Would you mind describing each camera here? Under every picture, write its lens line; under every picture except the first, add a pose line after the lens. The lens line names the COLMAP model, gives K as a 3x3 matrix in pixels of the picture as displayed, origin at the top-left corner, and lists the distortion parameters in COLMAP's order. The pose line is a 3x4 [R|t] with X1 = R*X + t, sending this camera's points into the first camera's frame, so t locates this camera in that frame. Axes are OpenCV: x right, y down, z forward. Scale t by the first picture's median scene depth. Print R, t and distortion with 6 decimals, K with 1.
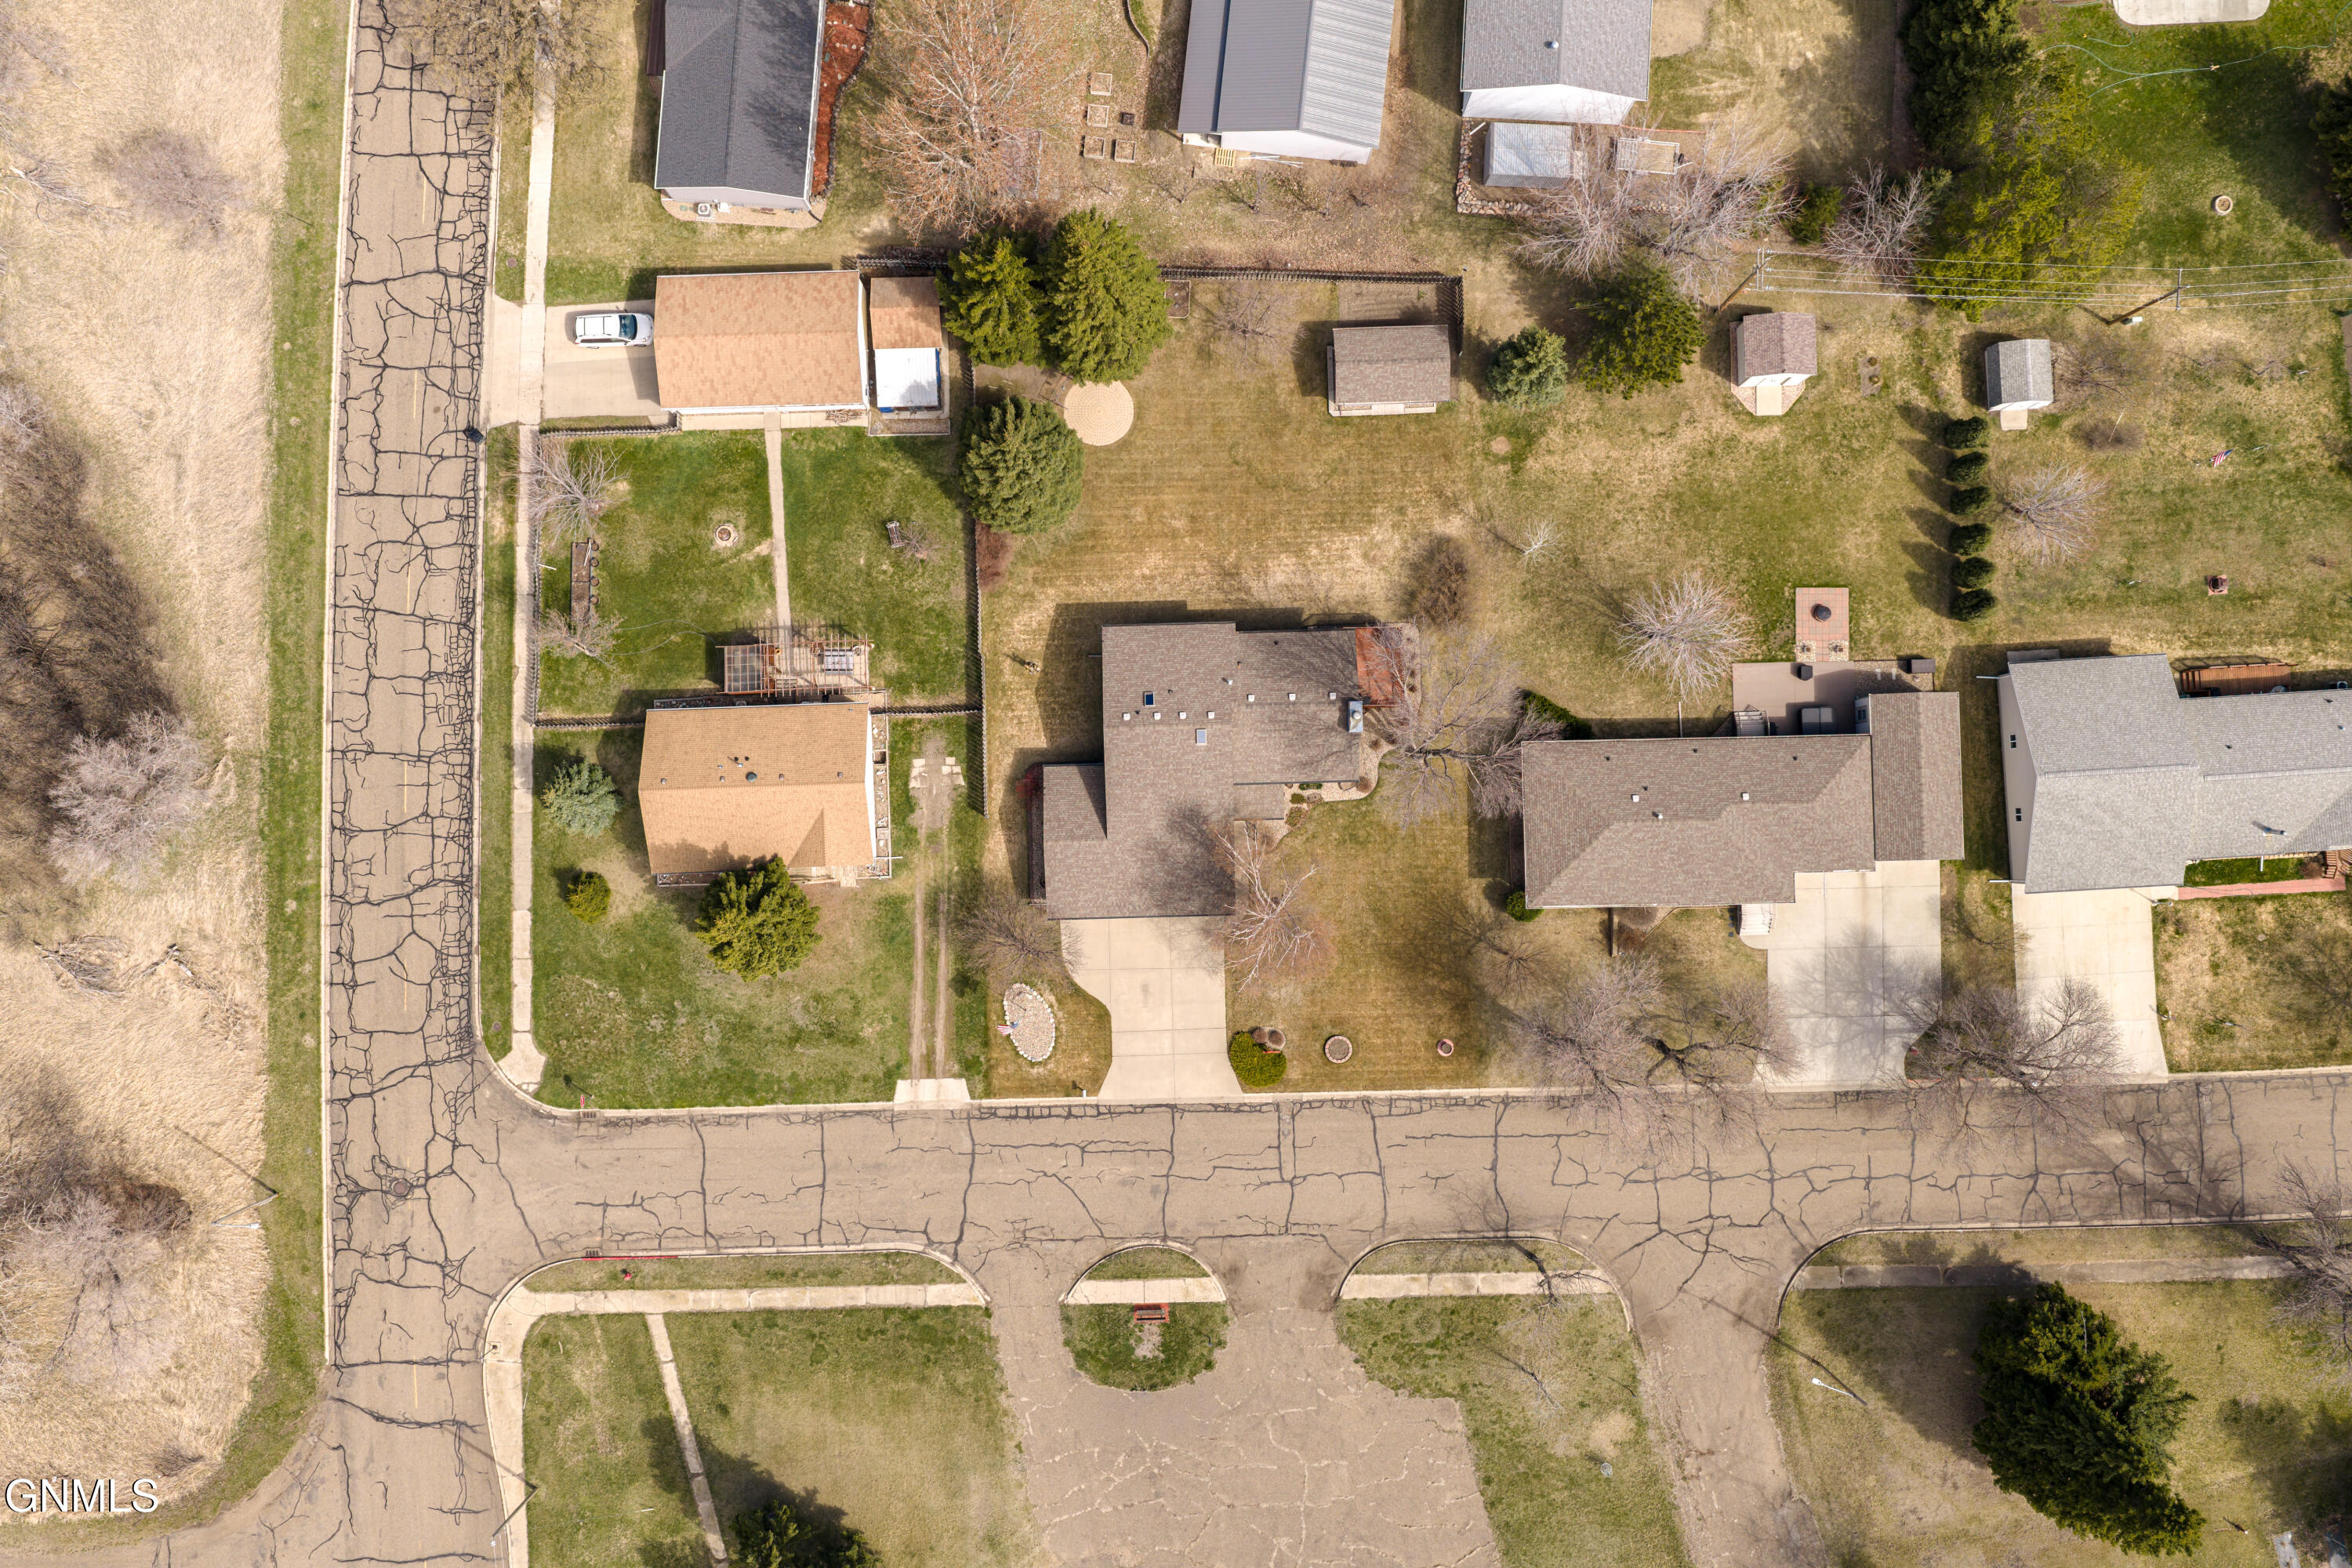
lens RADIAL K [[1944.7, 0, 1166.5], [0, 1944.7, 781.3], [0, 0, 1]] dist [0.022046, -0.050019]
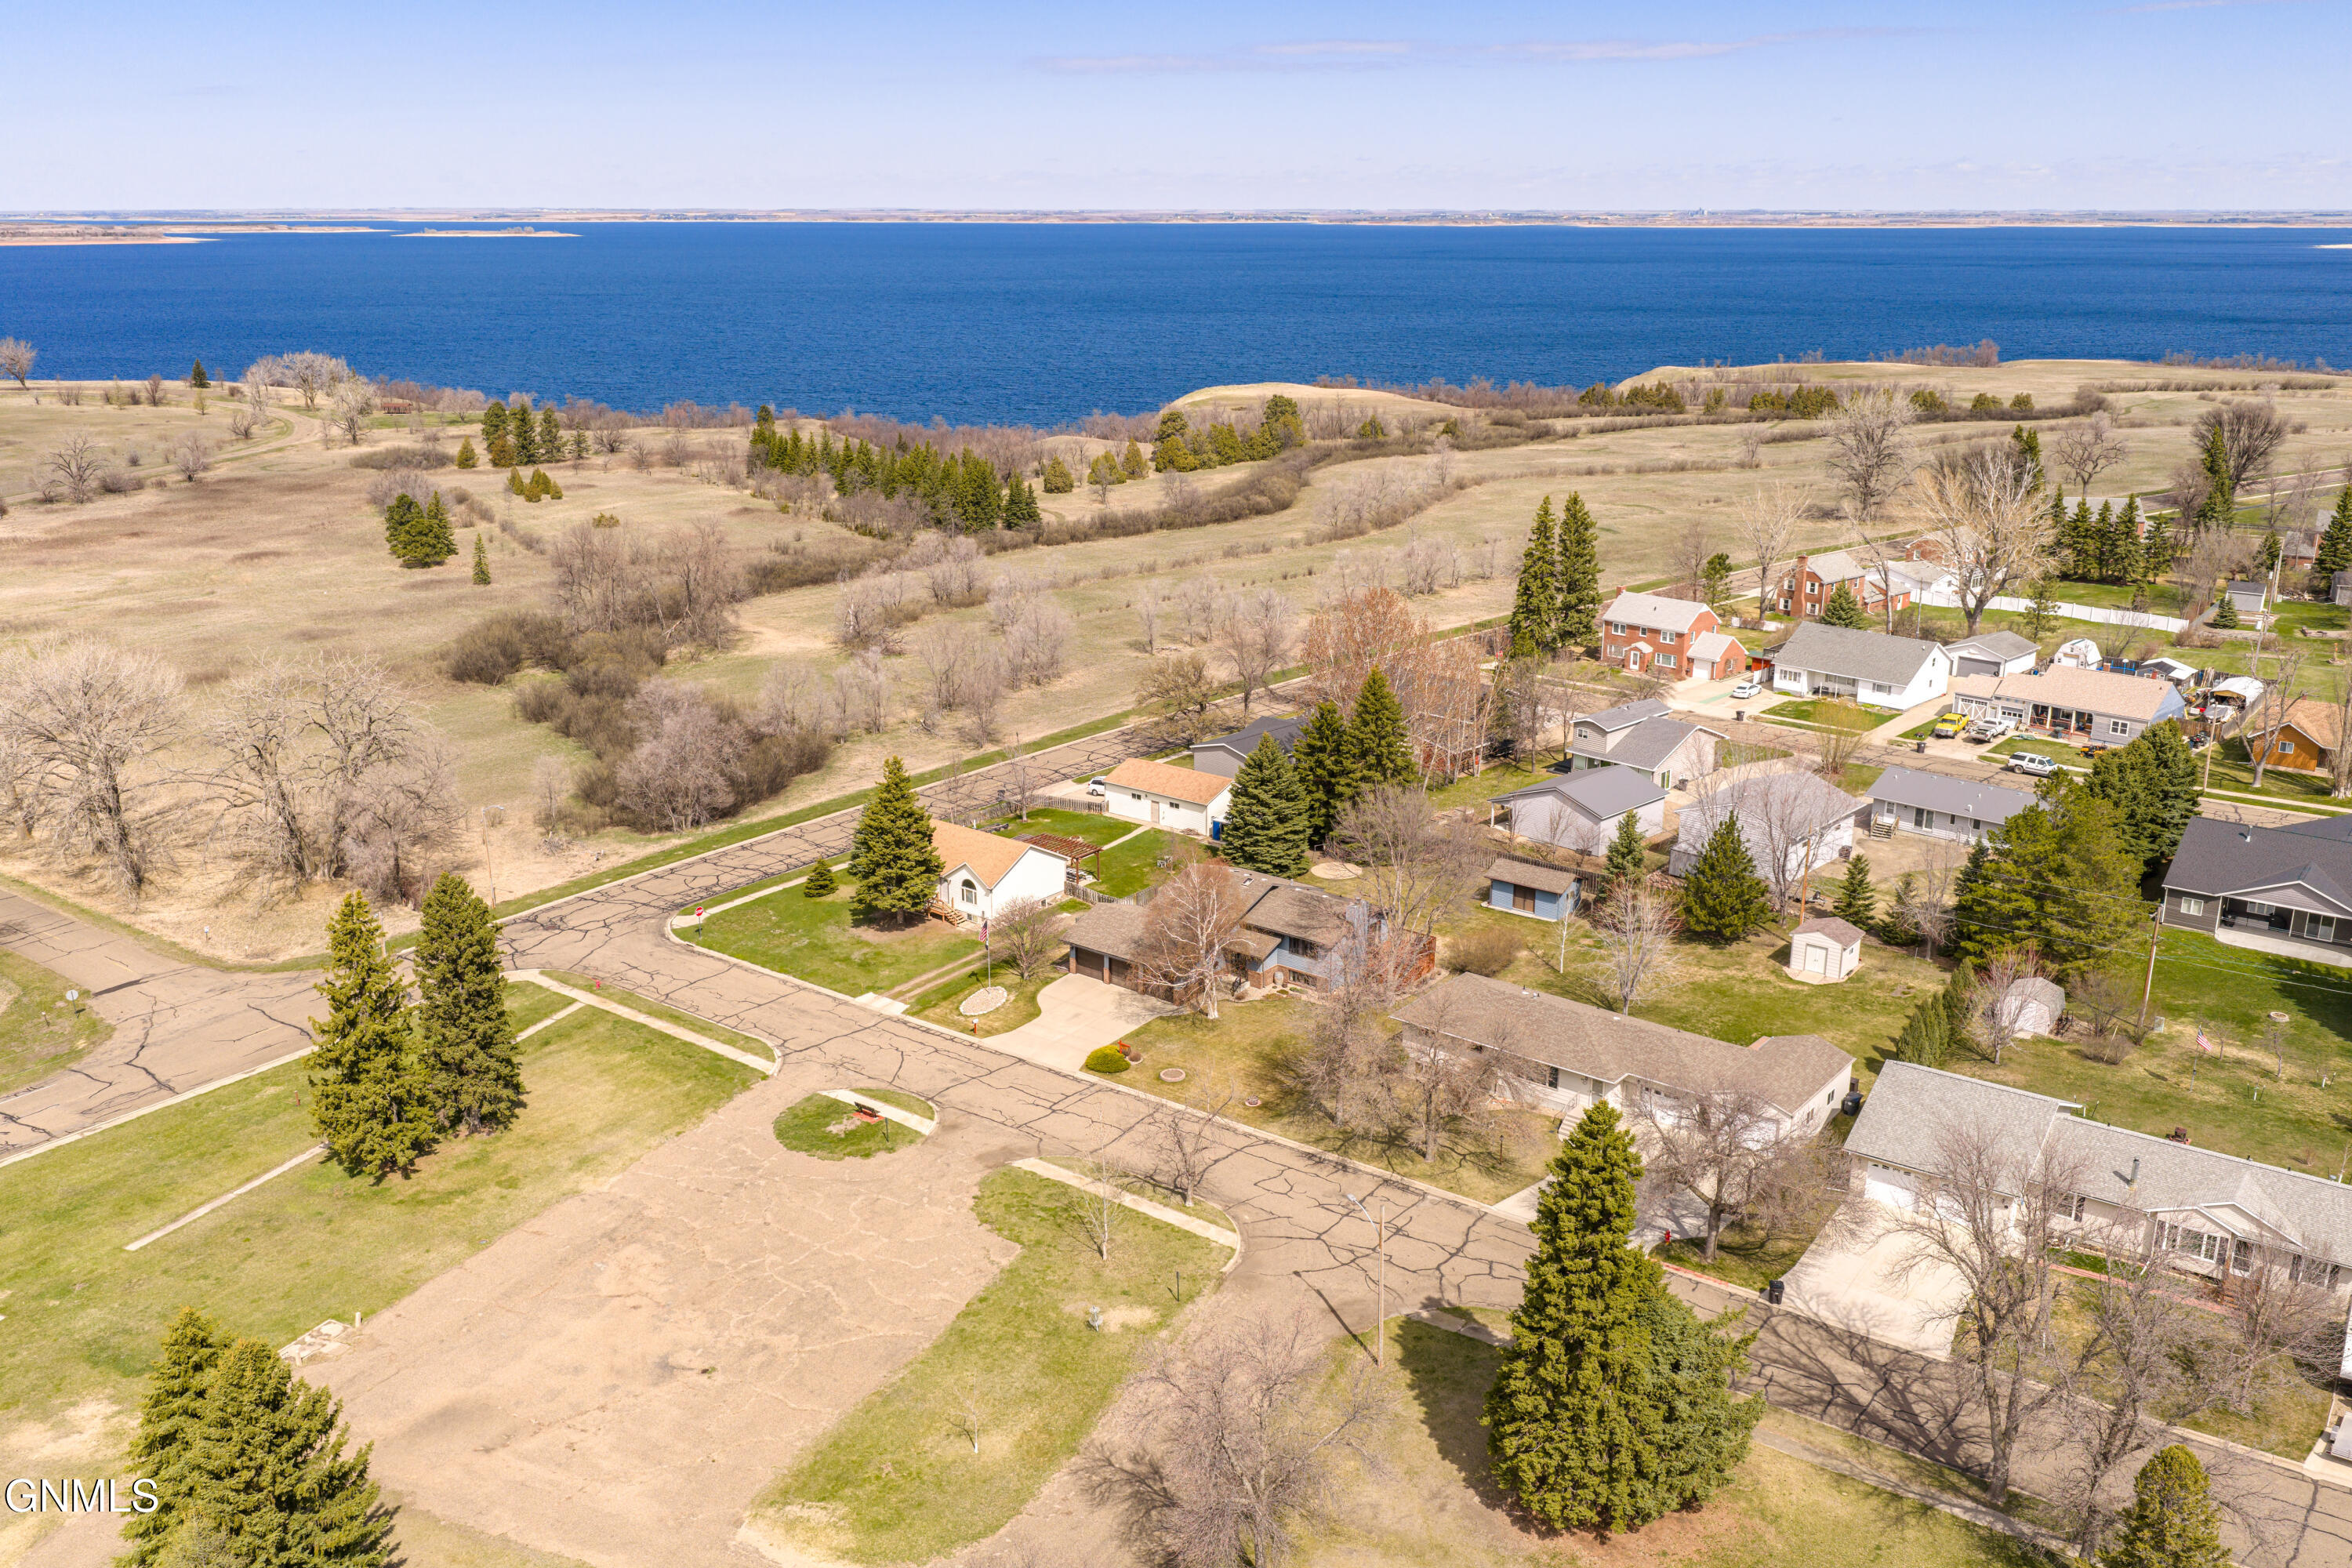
lens RADIAL K [[1944.7, 0, 1166.5], [0, 1944.7, 781.3], [0, 0, 1]] dist [0.022046, -0.050019]
pose [[0.765190, 0.183319, -0.617153, 0.709438], [-0.643605, 0.241656, -0.726206, 0.869383], [0.016011, 0.952889, 0.302897, 0.521577]]
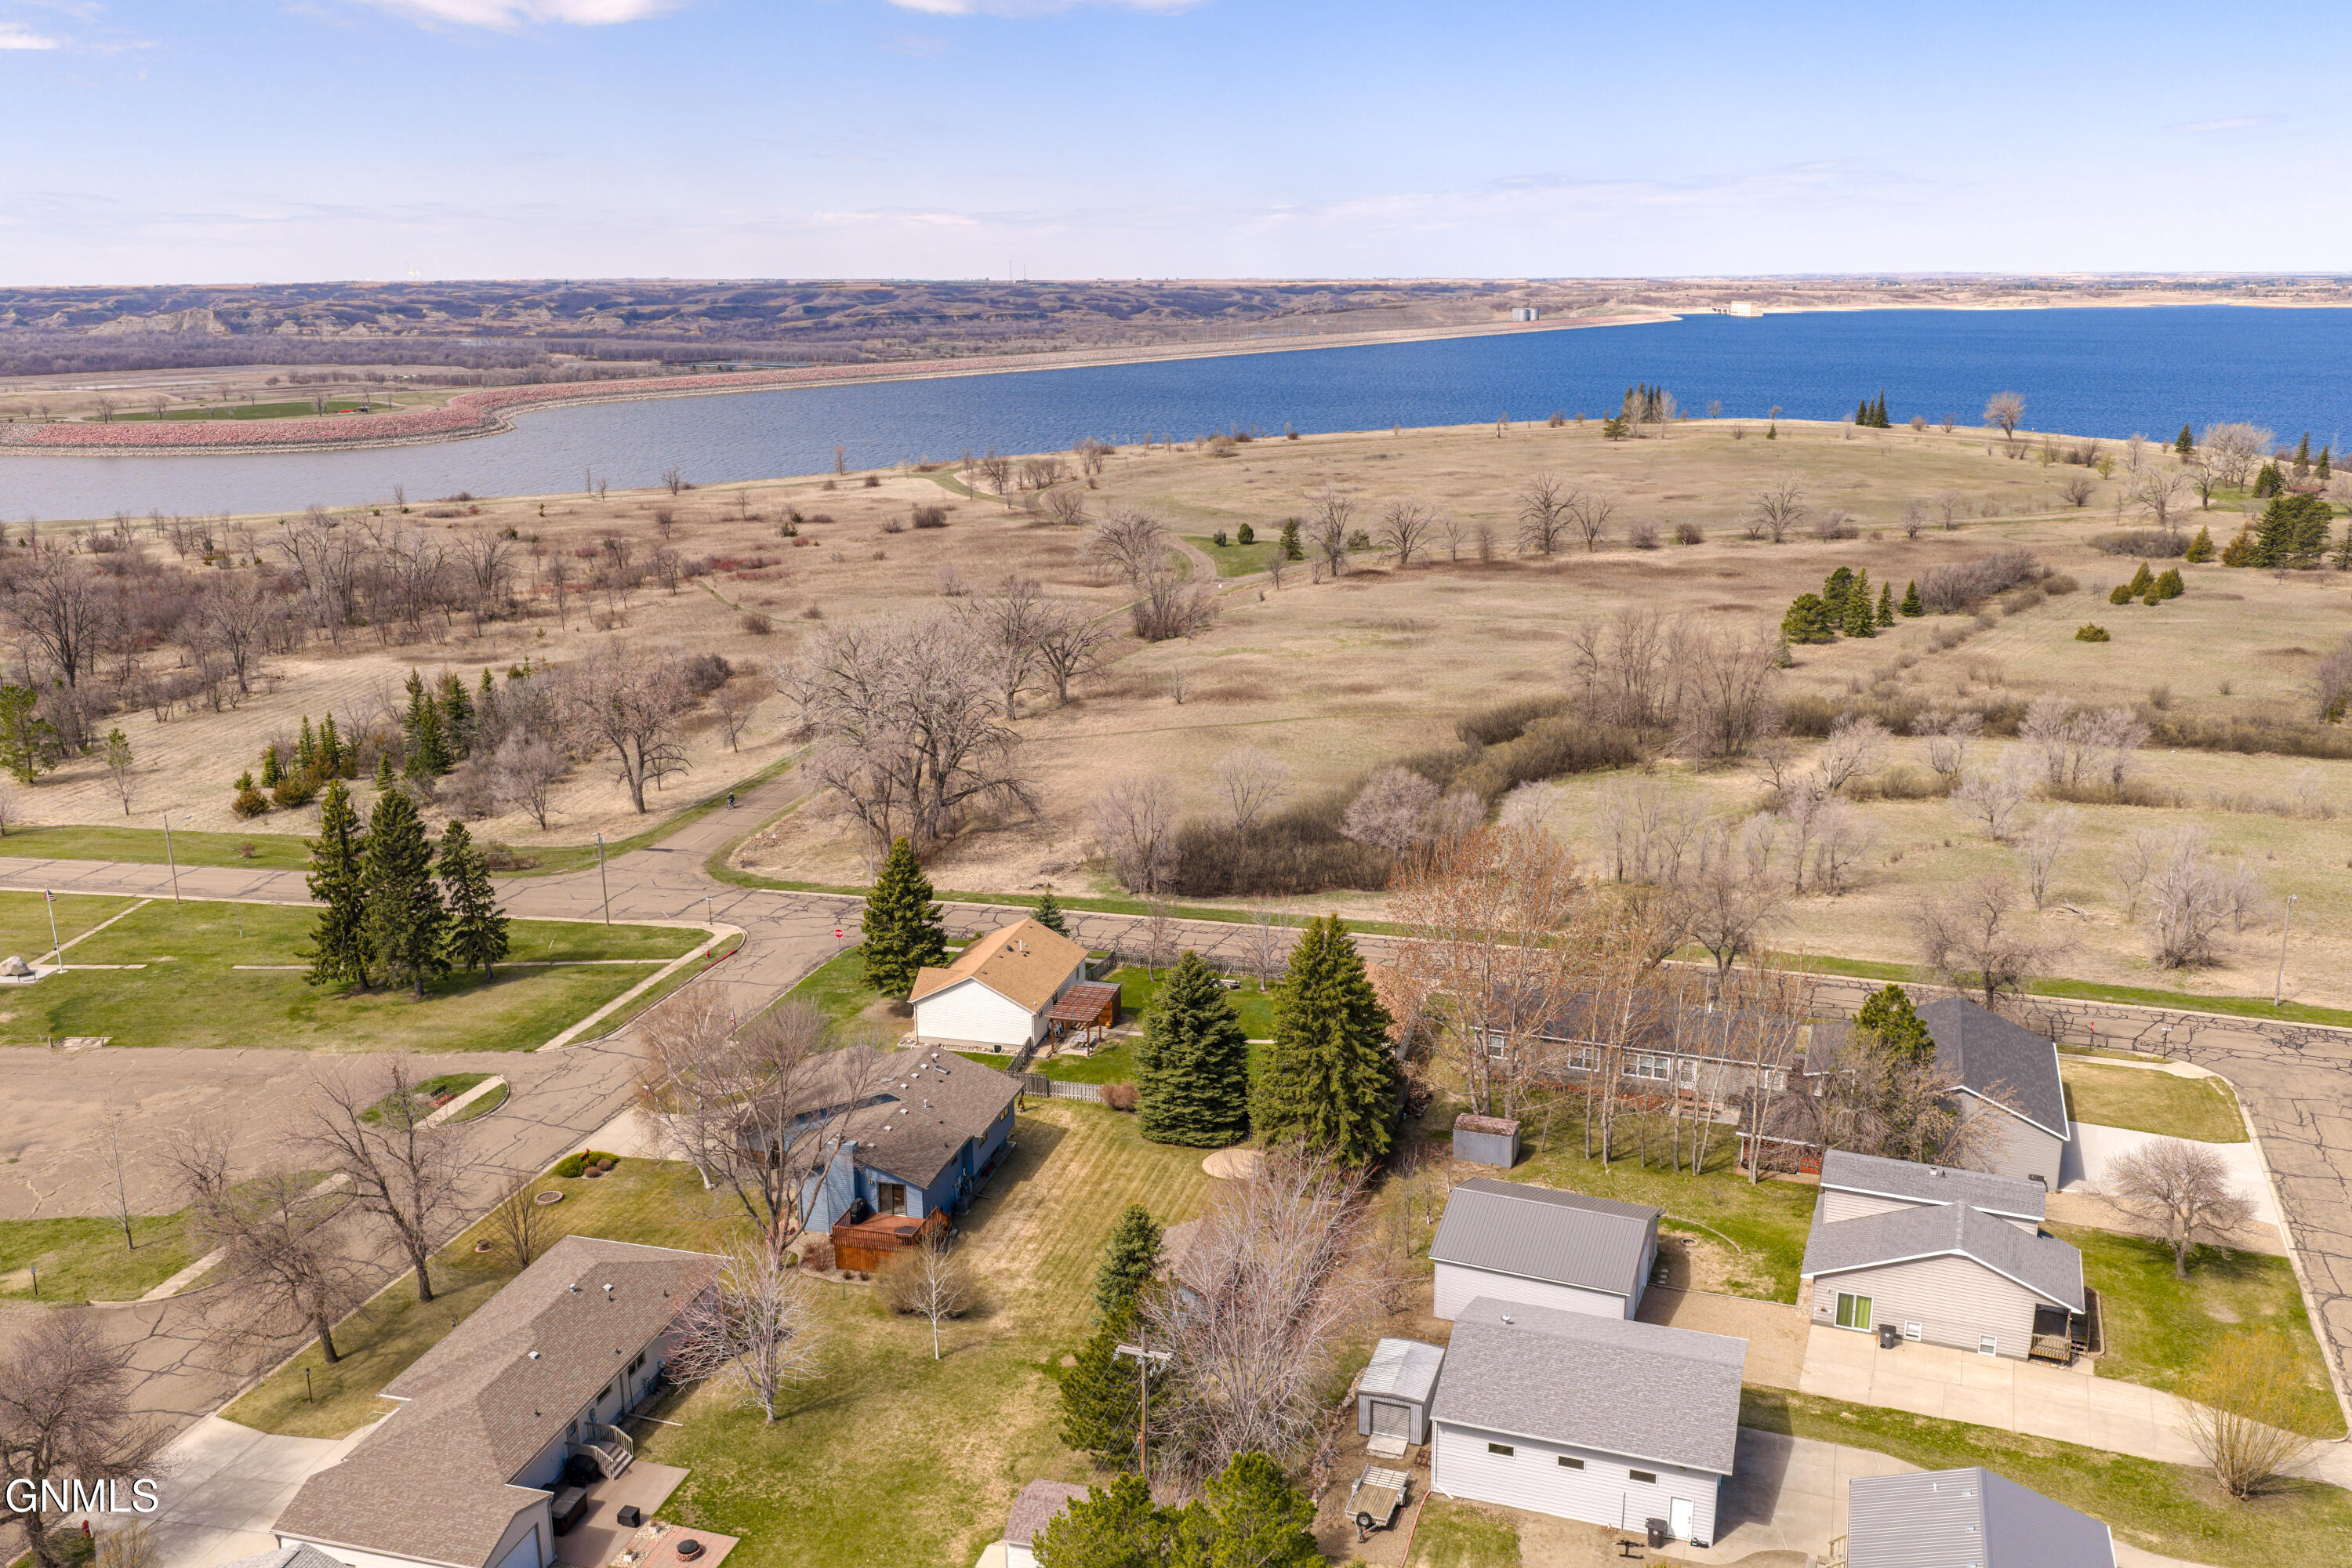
lens RADIAL K [[1944.7, 0, 1166.5], [0, 1944.7, 781.3], [0, 0, 1]] dist [0.022046, -0.050019]
pose [[-0.287050, 0.243858, -0.926356, 0.856893], [-0.957291, -0.038127, 0.286600, -0.434663], [0.034571, 0.969061, 0.244387, 0.562097]]
